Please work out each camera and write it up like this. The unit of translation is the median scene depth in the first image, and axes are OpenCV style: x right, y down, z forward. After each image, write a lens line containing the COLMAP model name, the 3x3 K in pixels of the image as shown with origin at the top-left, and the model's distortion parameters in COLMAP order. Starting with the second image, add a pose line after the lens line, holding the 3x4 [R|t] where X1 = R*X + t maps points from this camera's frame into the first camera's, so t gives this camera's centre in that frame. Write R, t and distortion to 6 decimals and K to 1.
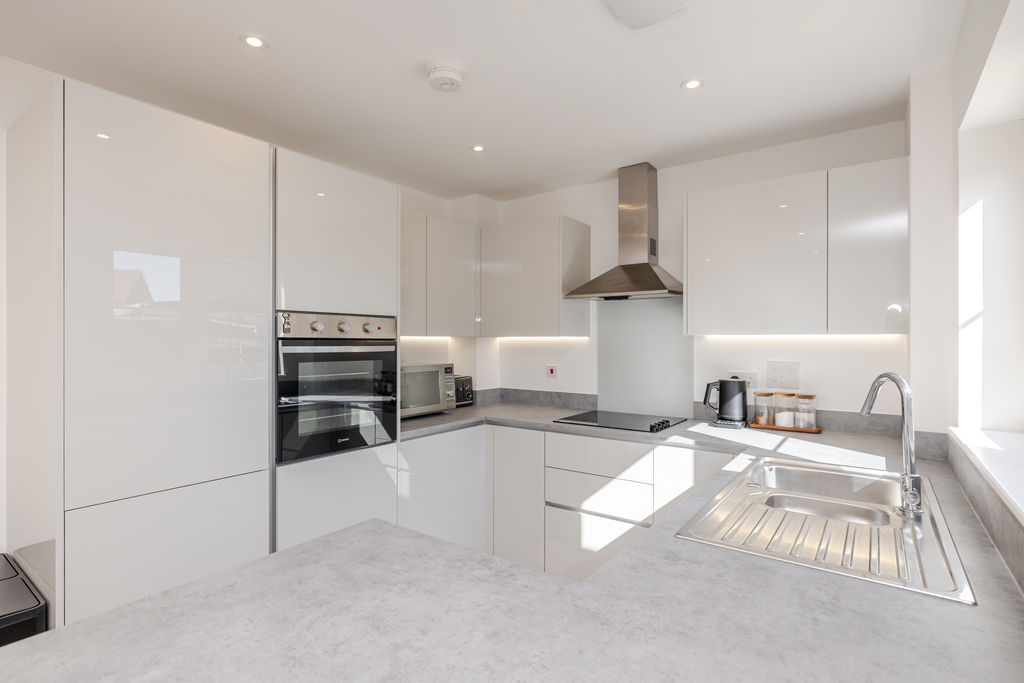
lens RADIAL K [[491.3, 0, 510.8], [0, 491.3, 338.6], [0, 0, 1]] dist [0.000345, 0.000100]
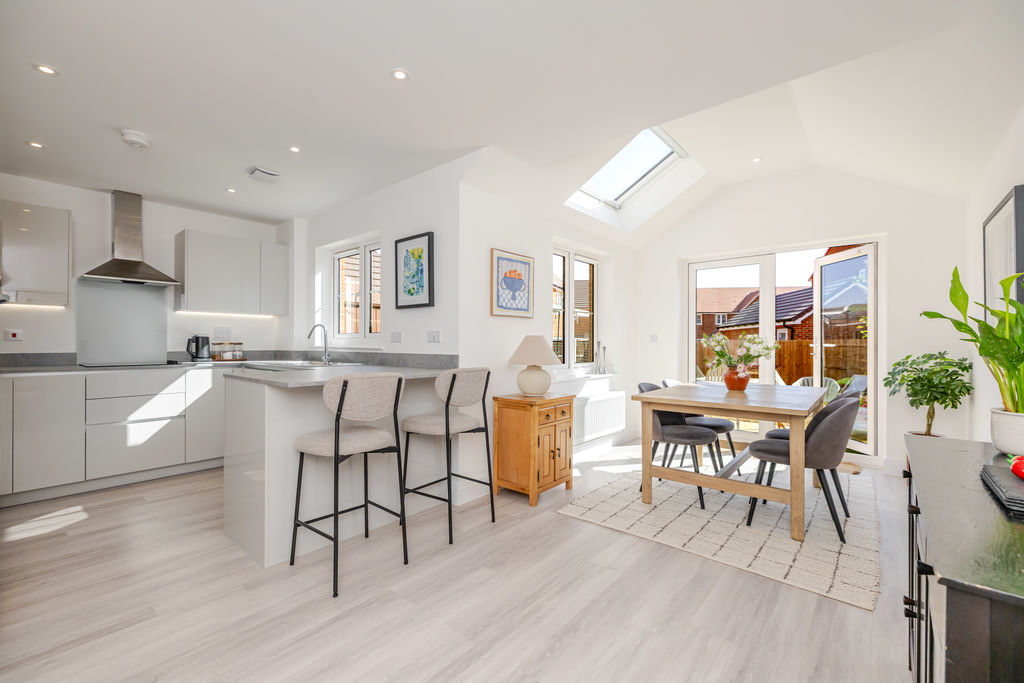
lens RADIAL K [[432.4, 0, 510.3], [0, 432.4, 341.3], [0, 0, 1]] dist [-0.000786, 0.000135]
pose [[0.068097, 0.000737, 0.997678, -1.093867], [-0.010923, 0.999940, 0.000006, 0.090984], [-0.997619, -0.010898, 0.068101, -0.253271]]
